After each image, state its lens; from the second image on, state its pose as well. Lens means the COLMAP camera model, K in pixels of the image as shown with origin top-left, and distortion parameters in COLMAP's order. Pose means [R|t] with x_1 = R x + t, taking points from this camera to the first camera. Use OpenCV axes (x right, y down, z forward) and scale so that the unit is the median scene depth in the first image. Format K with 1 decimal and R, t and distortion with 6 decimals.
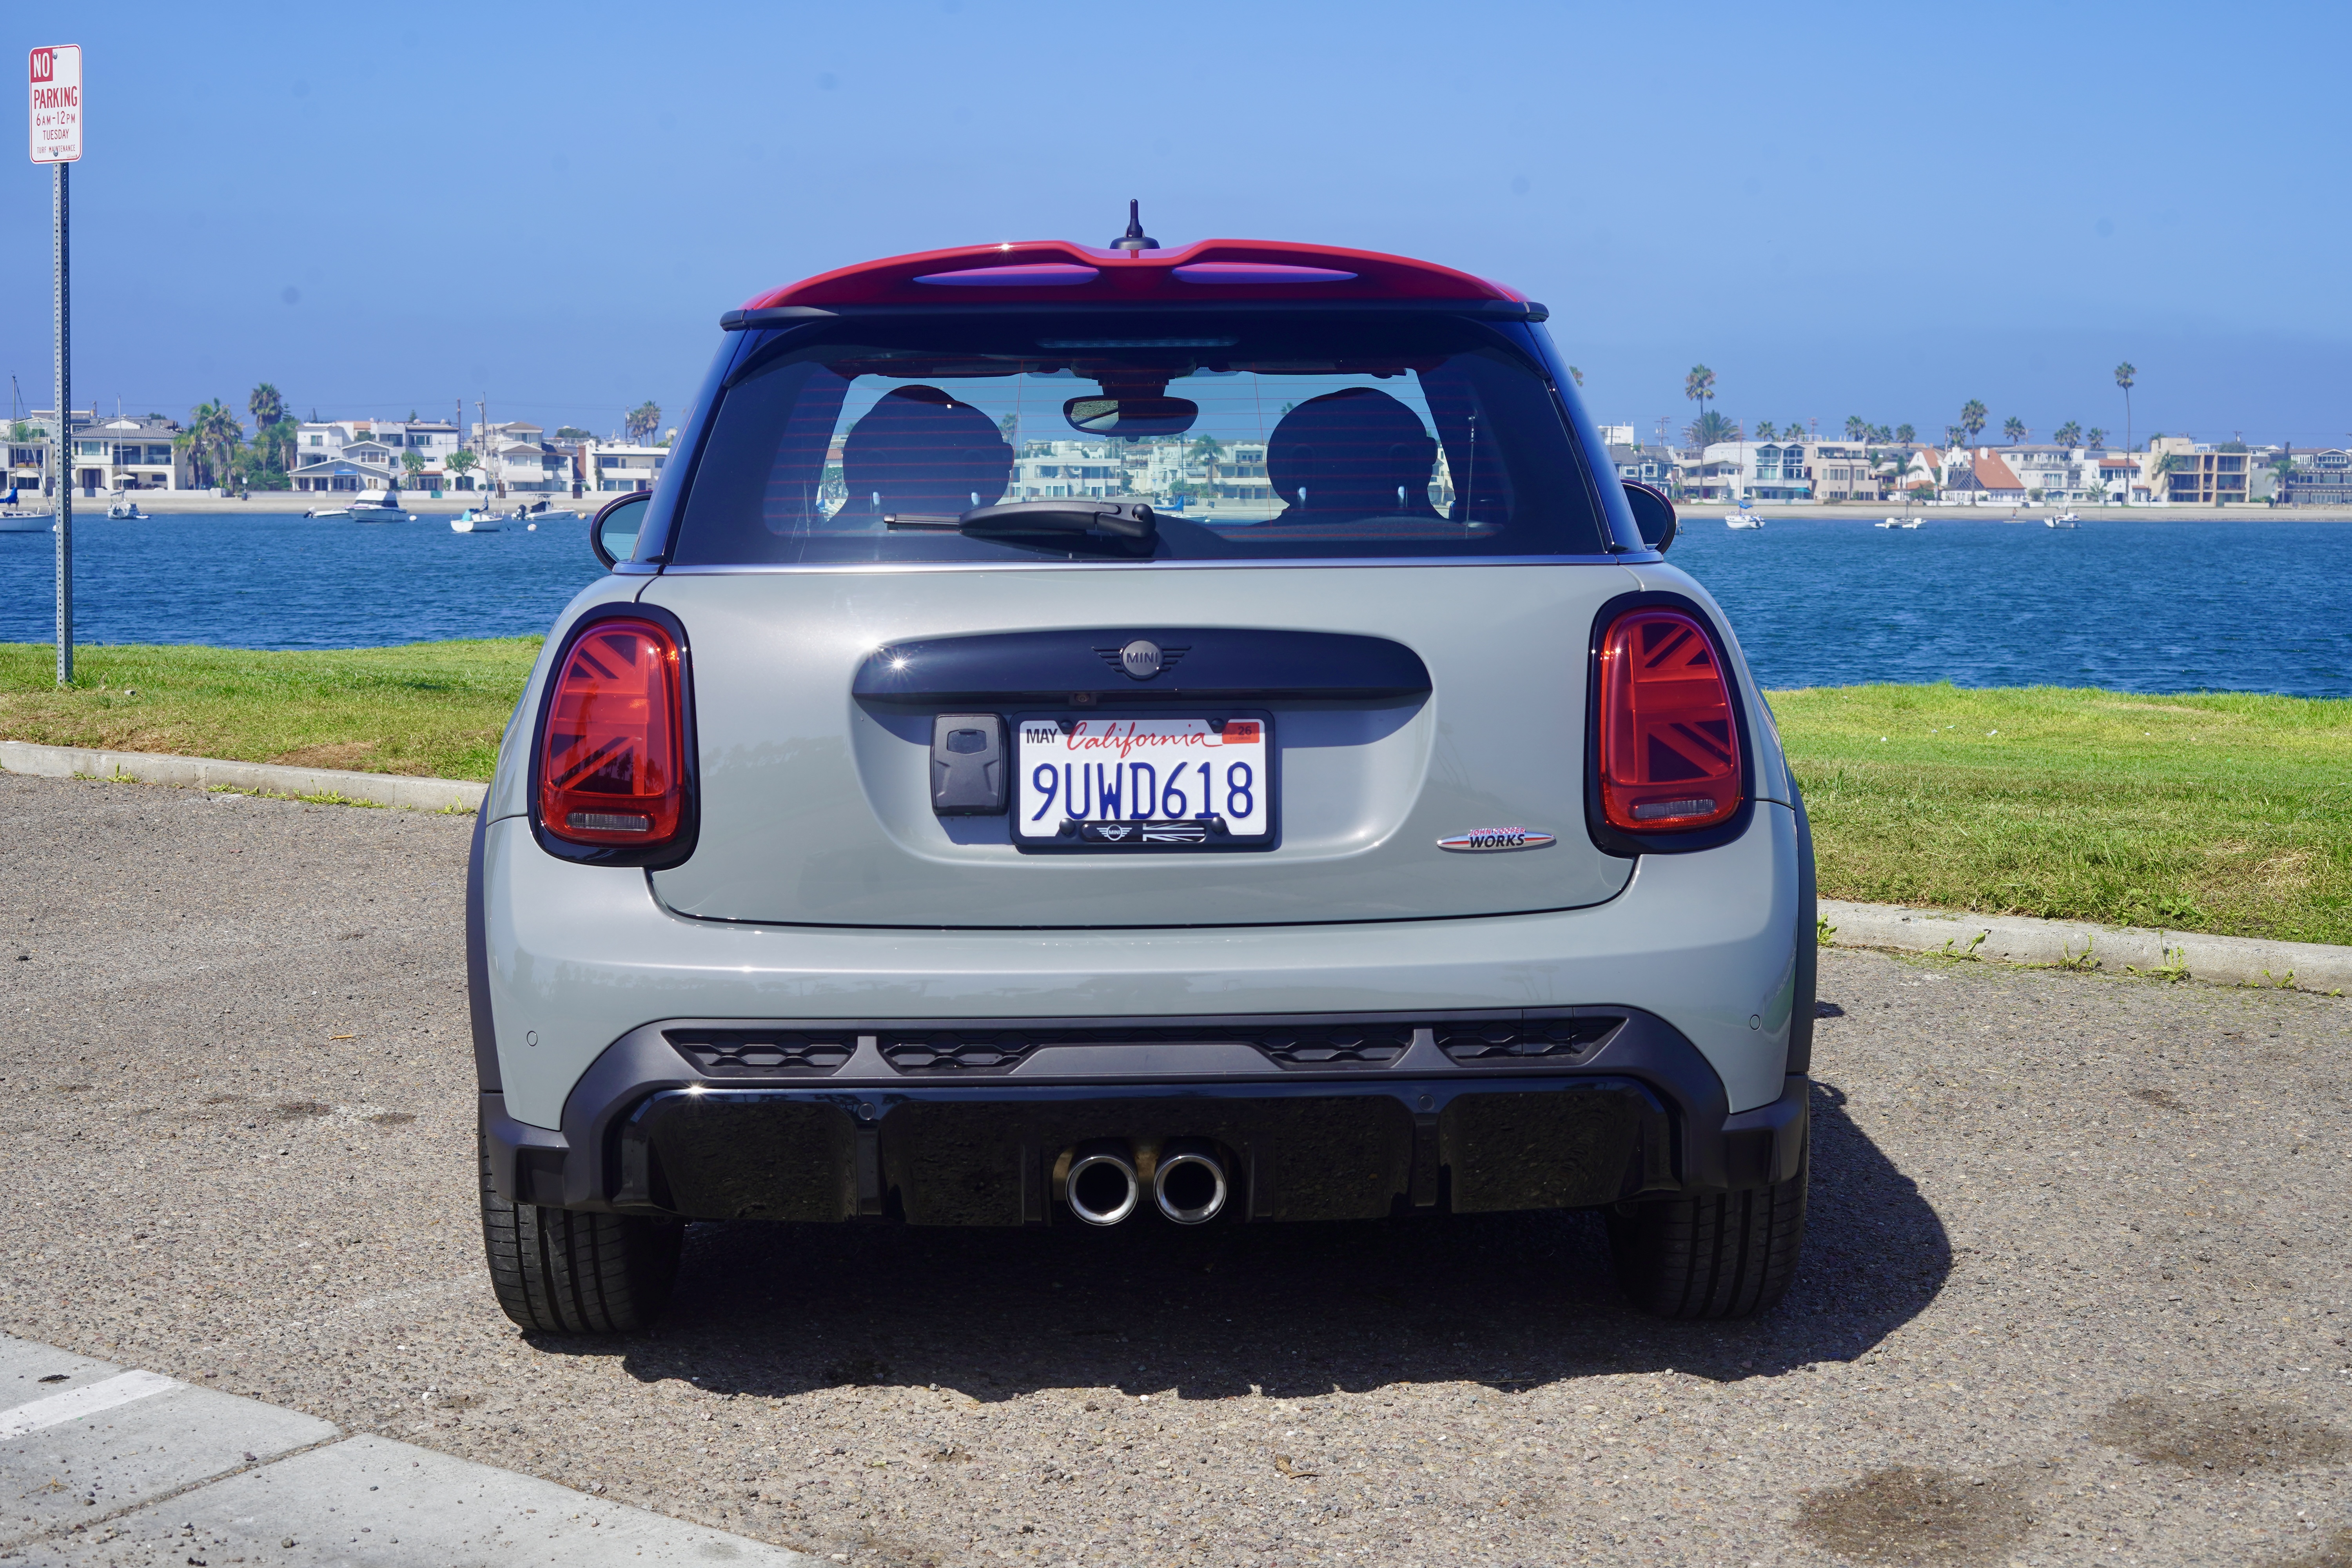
lens RADIAL K [[3328.6, 0, 1177.6], [0, 3328.6, 773.7], [0, 0, 1]] dist [-0.012315, 0.000000]
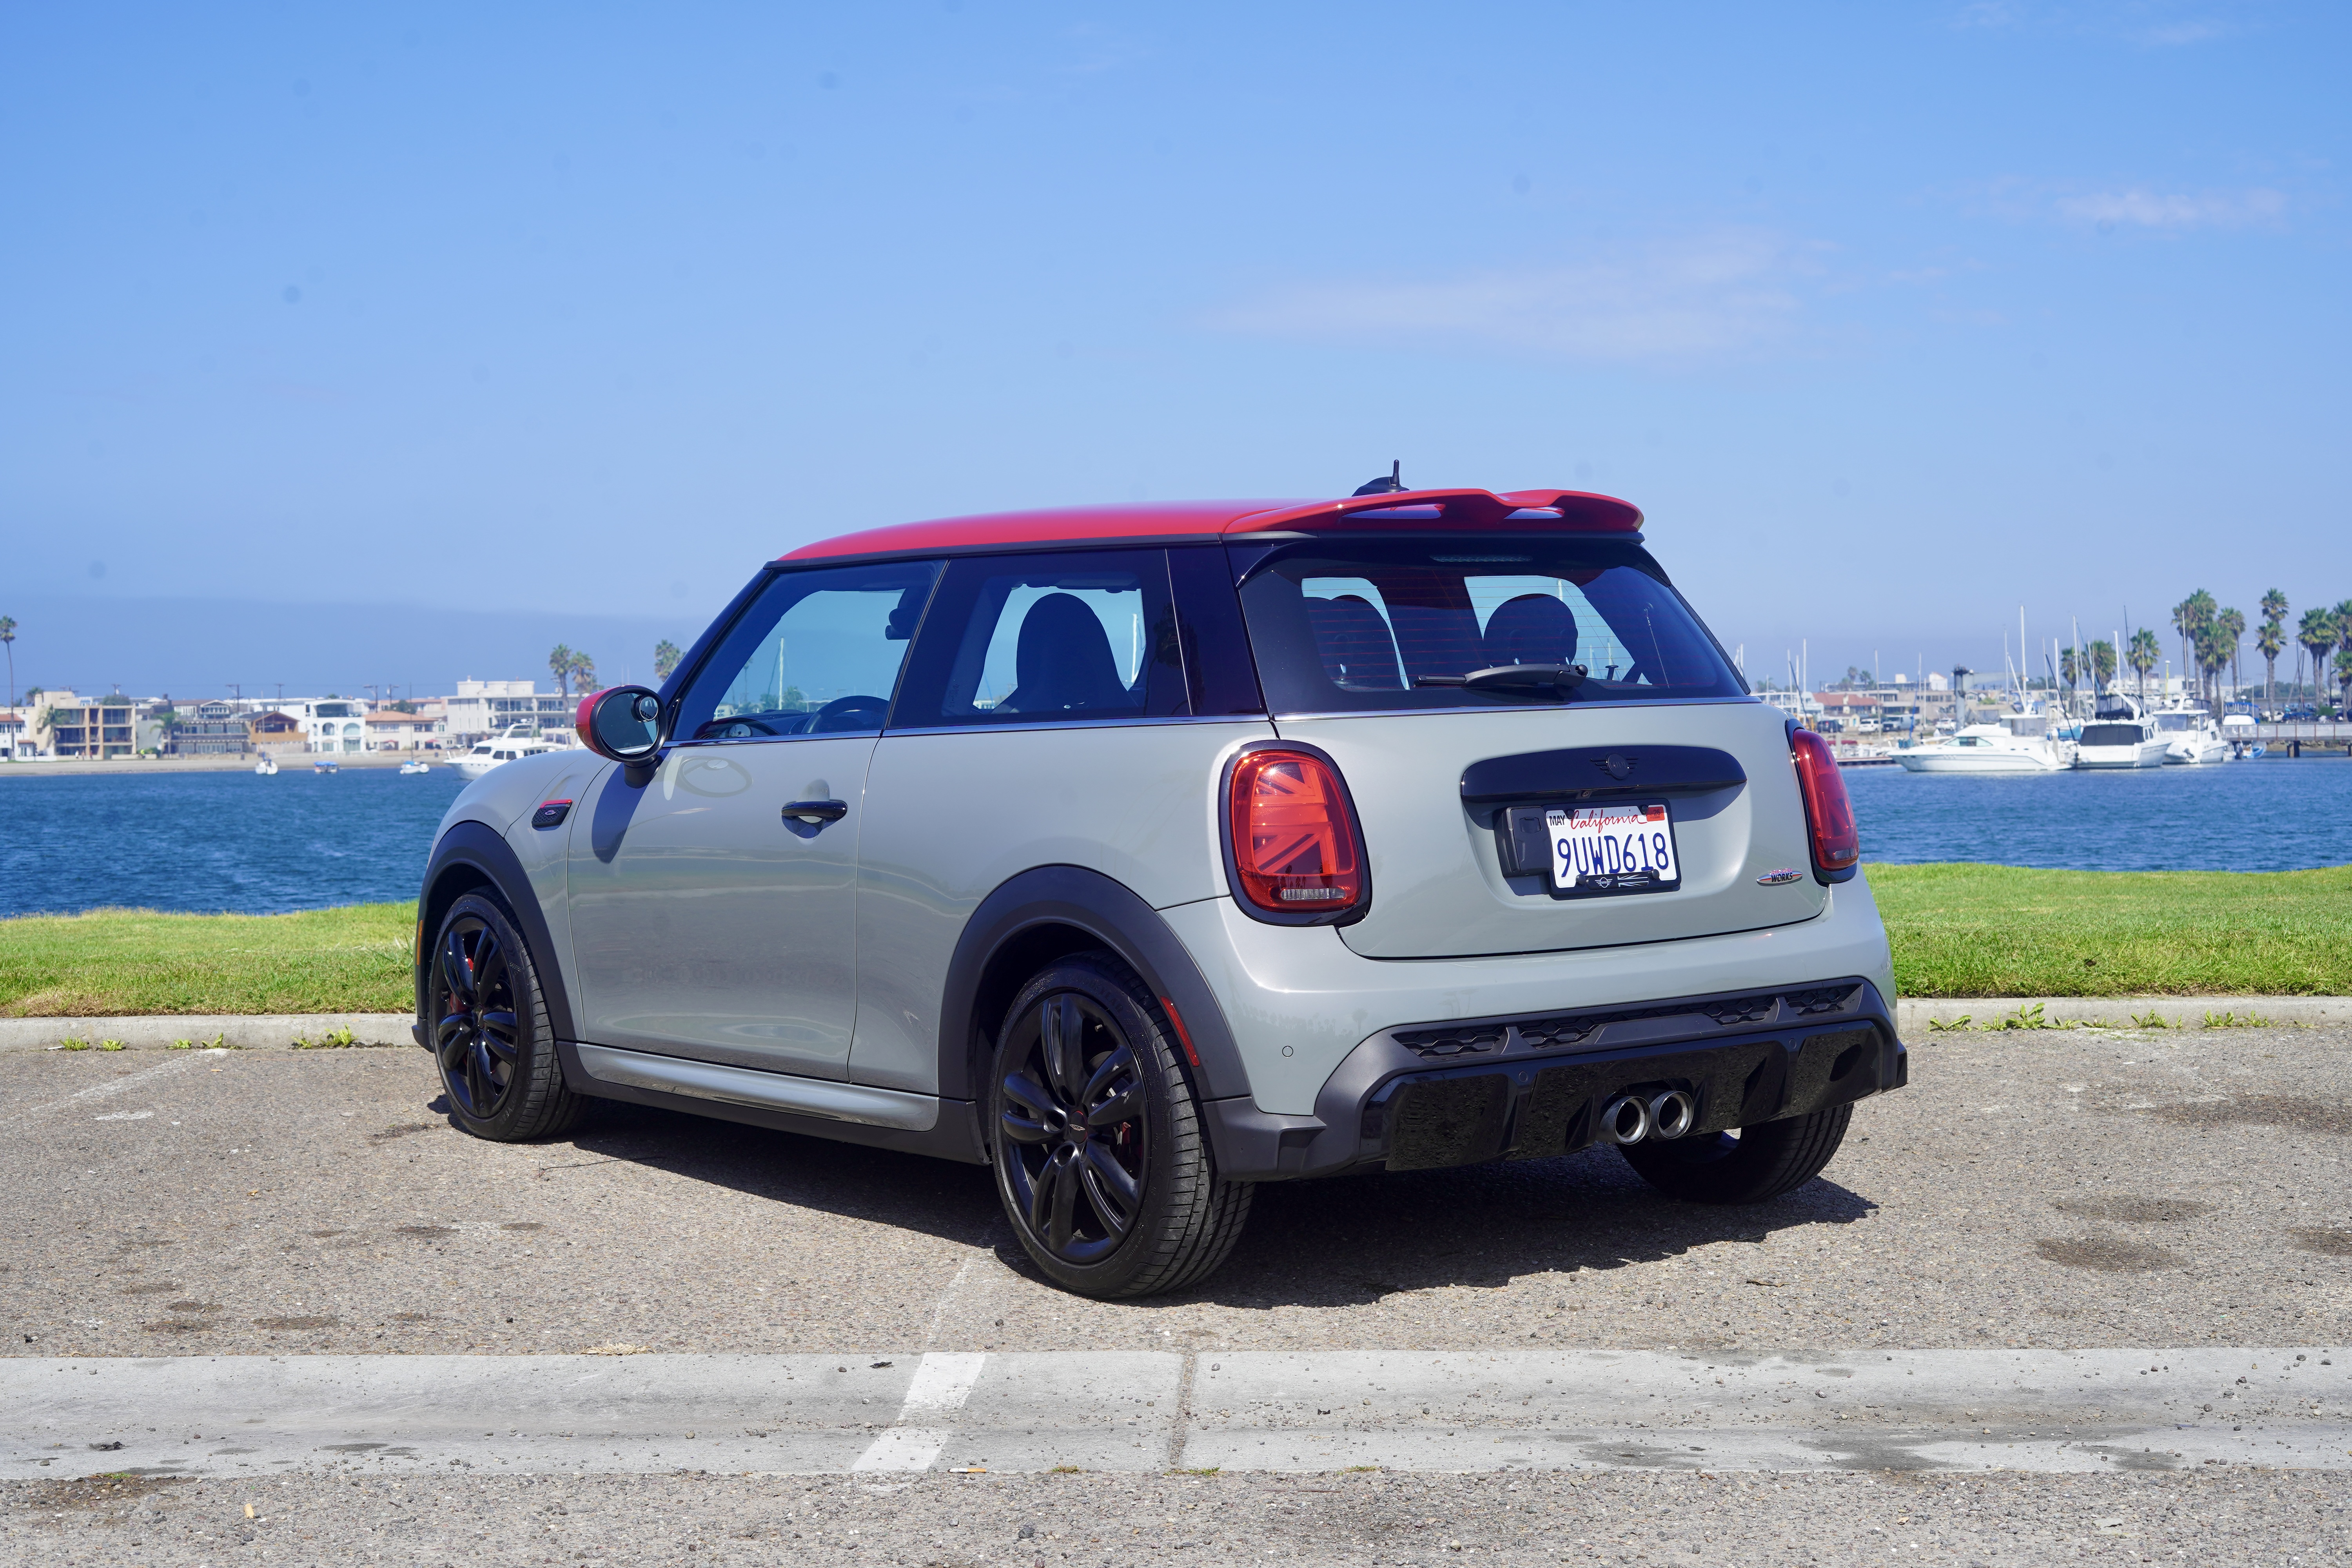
lens RADIAL K [[3328.6, 0, 1174.6], [0, 3328.6, 789.6], [0, 0, 1]] dist [-0.012315, 0.000000]
pose [[0.815484, -0.030754, 0.577962, -1.038183], [0.071699, 0.996263, -0.048152, 0.034166], [-0.574321, 0.080706, 0.814642, -0.111371]]
